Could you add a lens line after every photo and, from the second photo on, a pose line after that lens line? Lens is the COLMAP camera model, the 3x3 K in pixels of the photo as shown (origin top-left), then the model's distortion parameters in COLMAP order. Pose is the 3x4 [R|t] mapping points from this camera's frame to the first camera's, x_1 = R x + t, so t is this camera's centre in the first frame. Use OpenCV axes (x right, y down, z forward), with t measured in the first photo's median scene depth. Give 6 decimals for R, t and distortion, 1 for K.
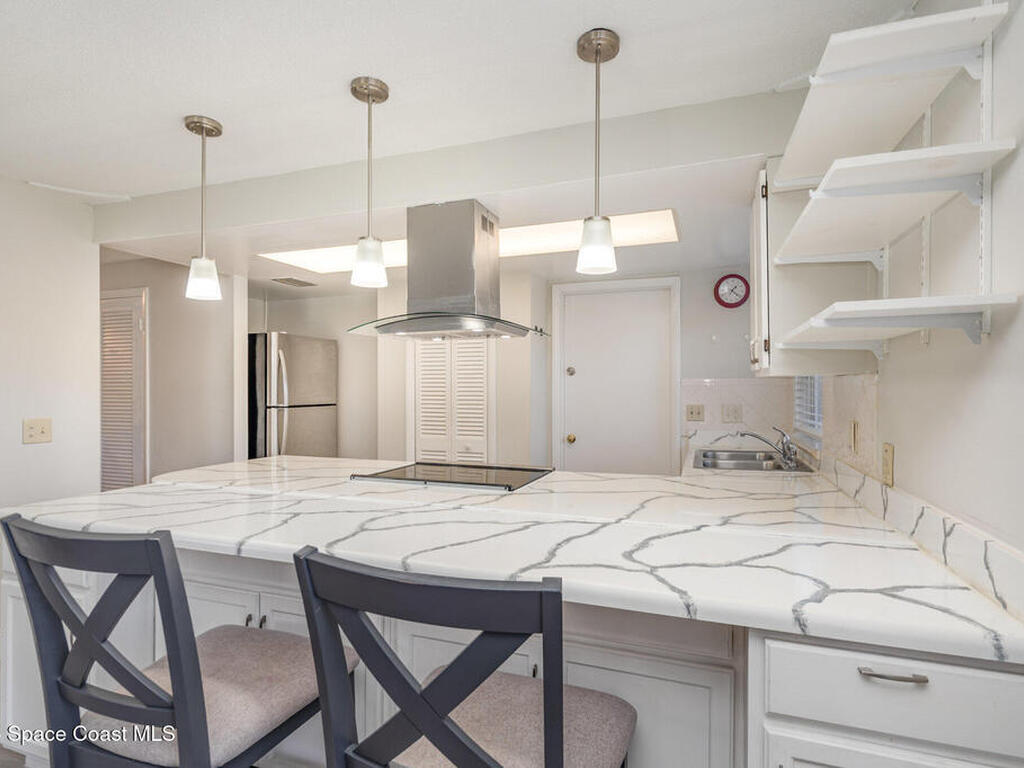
lens RADIAL K [[529.9, 0, 512.0], [0, 529.9, 384.0], [0, 0, 1]] dist [-0.007099, 0.000528]
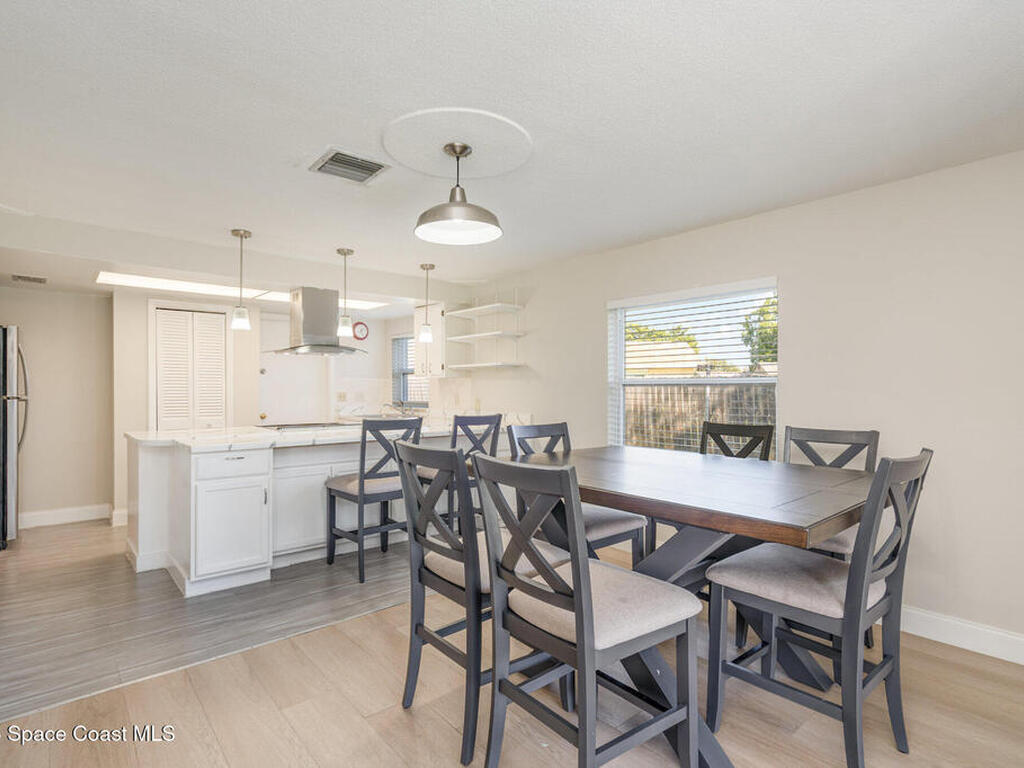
lens RADIAL K [[529.9, 0, 512.0], [0, 529.9, 384.0], [0, 0, 1]] dist [-0.007099, 0.000528]
pose [[0.489219, 0.007439, 0.872129, -0.920314], [-0.006020, 0.999969, -0.005152, 0.017331], [-0.872140, -0.002730, 0.489248, -0.345363]]
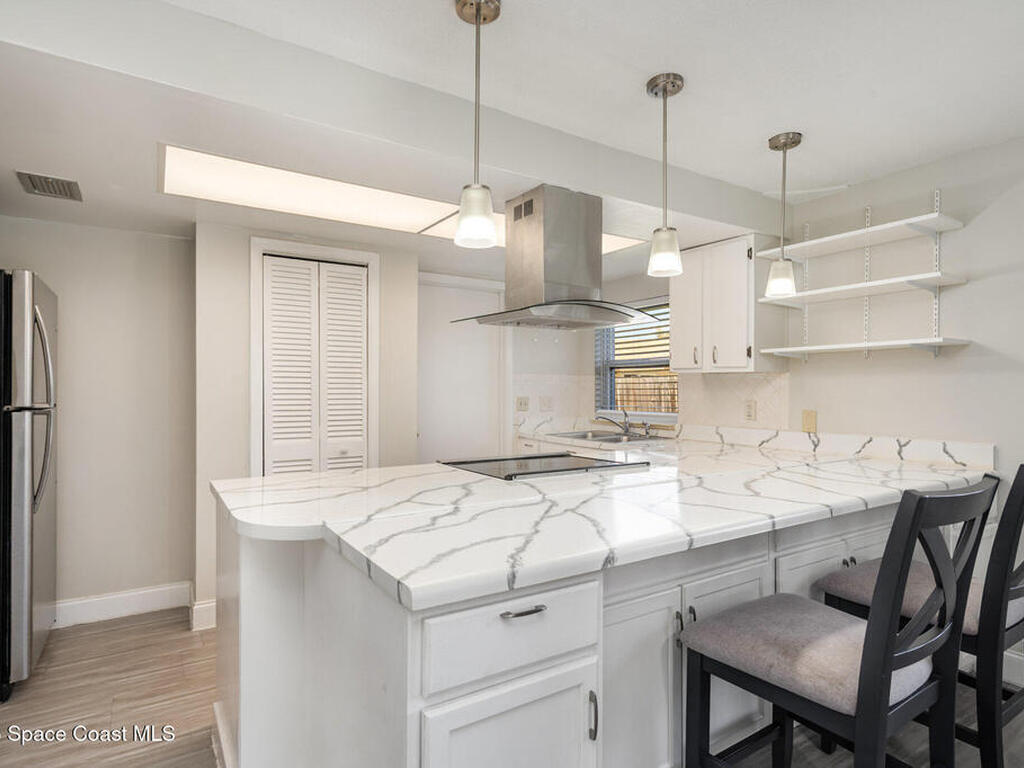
lens RADIAL K [[565.0, 0, 512.0], [0, 565.0, 384.0], [0, 0, 1]] dist [0.030348, -0.046500]
pose [[0.617047, 0.009723, 0.786866, -0.636670], [-0.007066, 0.999952, -0.006814, 0.019951], [-0.786894, -0.001356, 0.617086, 0.267217]]
